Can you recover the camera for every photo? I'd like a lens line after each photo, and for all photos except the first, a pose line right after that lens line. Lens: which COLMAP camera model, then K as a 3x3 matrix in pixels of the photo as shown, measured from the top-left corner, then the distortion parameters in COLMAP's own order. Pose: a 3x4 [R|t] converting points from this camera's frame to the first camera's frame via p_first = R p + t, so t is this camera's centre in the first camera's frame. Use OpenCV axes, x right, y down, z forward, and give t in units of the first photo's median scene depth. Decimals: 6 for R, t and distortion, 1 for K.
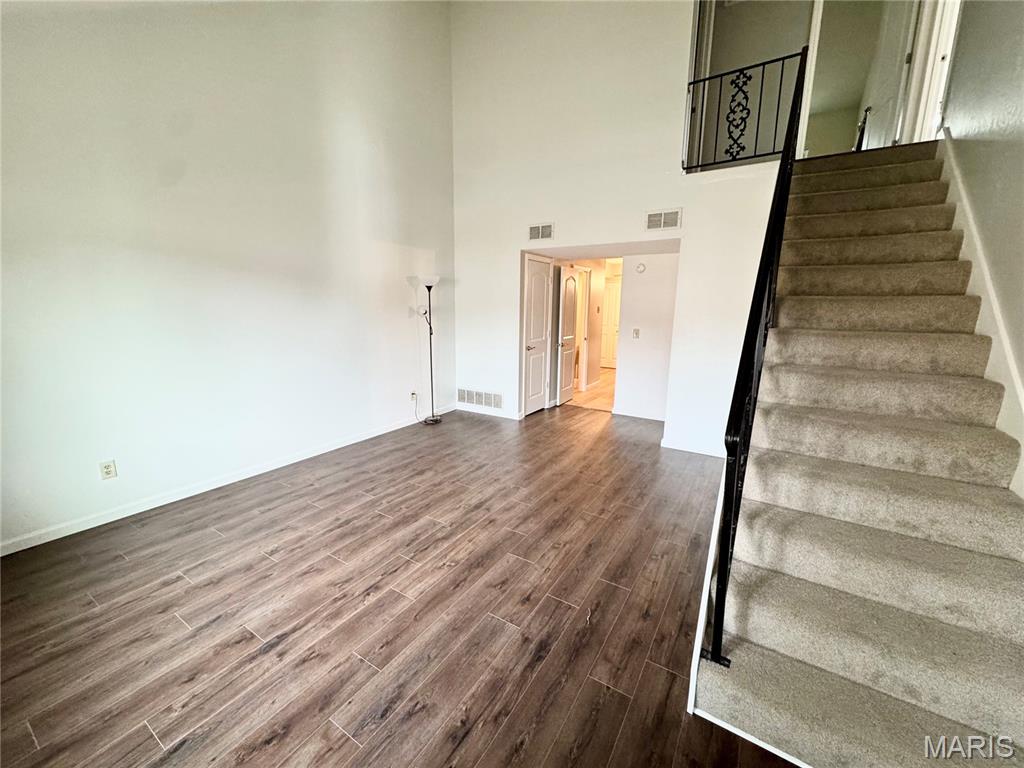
lens RADIAL K [[408.3, 0, 510.5], [0, 408.3, 380.7], [0, 0, 1]] dist [-0.003082, 0.000549]
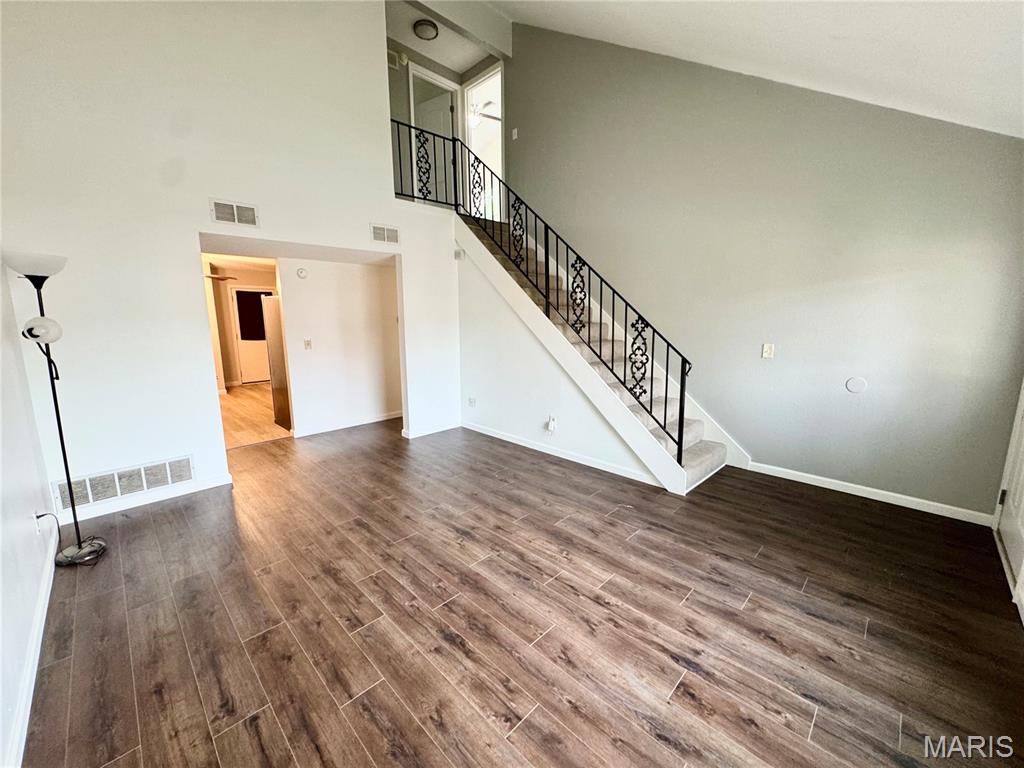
lens RADIAL K [[408.3, 0, 510.5], [0, 408.3, 381.9], [0, 0, 1]] dist [-0.003082, 0.000549]
pose [[0.217284, -0.170747, 0.961058, -0.986193], [0.185695, 0.973832, 0.131033, -0.136614], [-0.958282, 0.149992, 0.243305, 0.705996]]
